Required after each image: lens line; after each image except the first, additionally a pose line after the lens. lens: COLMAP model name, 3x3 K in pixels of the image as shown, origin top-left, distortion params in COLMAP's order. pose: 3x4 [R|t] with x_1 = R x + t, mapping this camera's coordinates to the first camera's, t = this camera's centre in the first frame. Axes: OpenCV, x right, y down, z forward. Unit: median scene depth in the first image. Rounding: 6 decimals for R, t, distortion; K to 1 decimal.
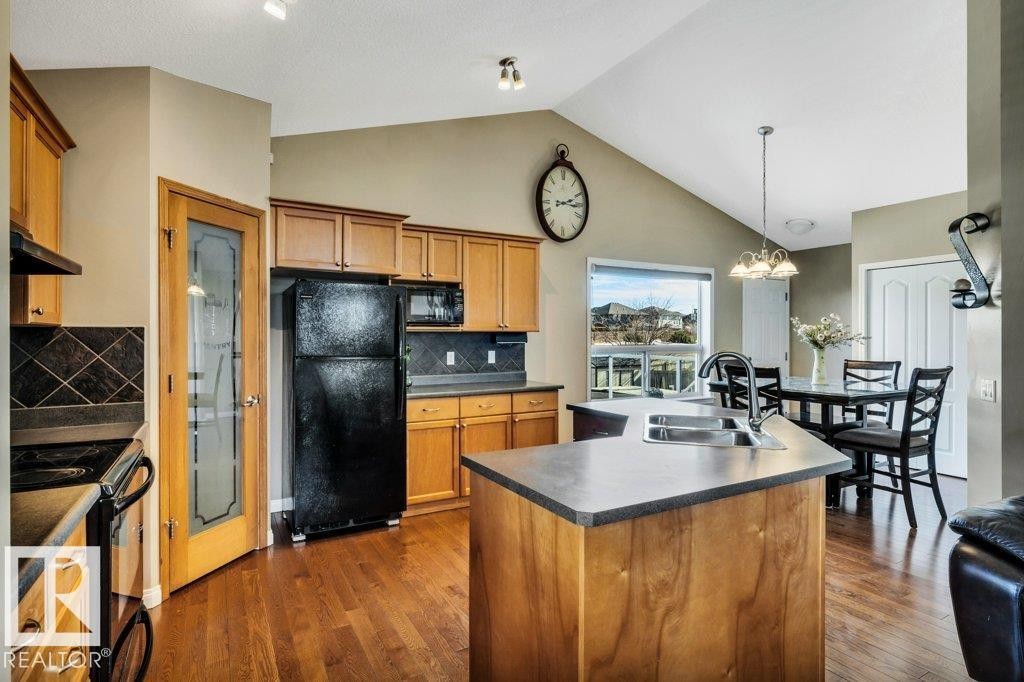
lens RADIAL K [[528.7, 0, 512.0], [0, 528.7, 341.0], [0, 0, 1]] dist [-0.001223, -0.000022]
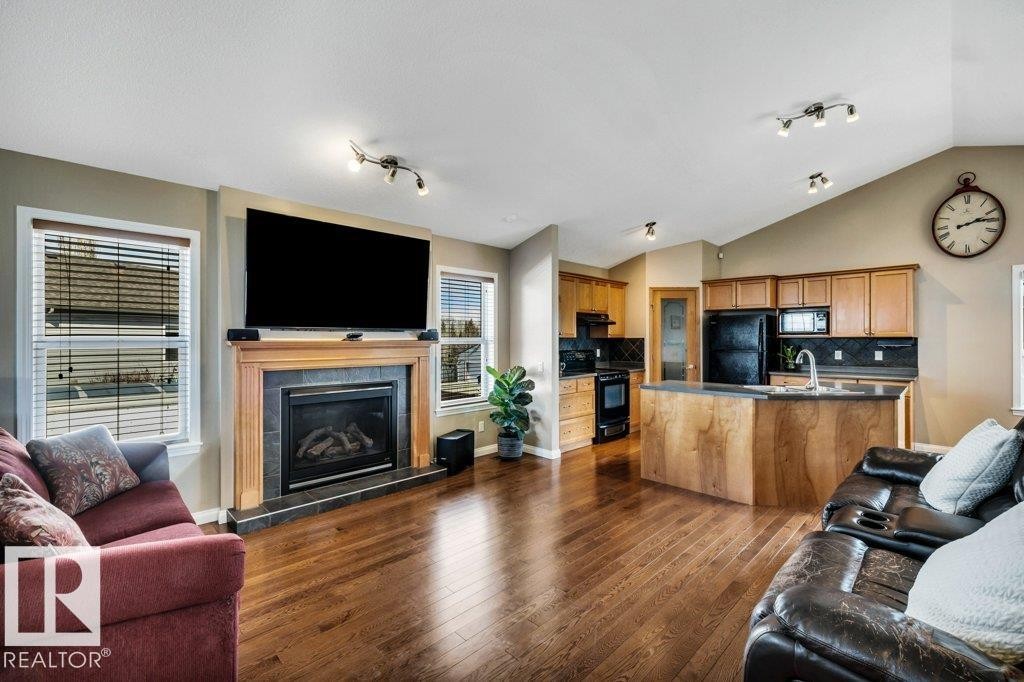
lens RADIAL K [[442.4, 0, 512.0], [0, 442.4, 341.0], [0, 0, 1]] dist [-0.002243, -0.000138]
pose [[0.269512, -0.000477, -0.962997, 0.805336], [-0.007200, 0.999971, -0.002511, 0.002135], [0.962970, 0.007610, 0.269500, -0.219145]]
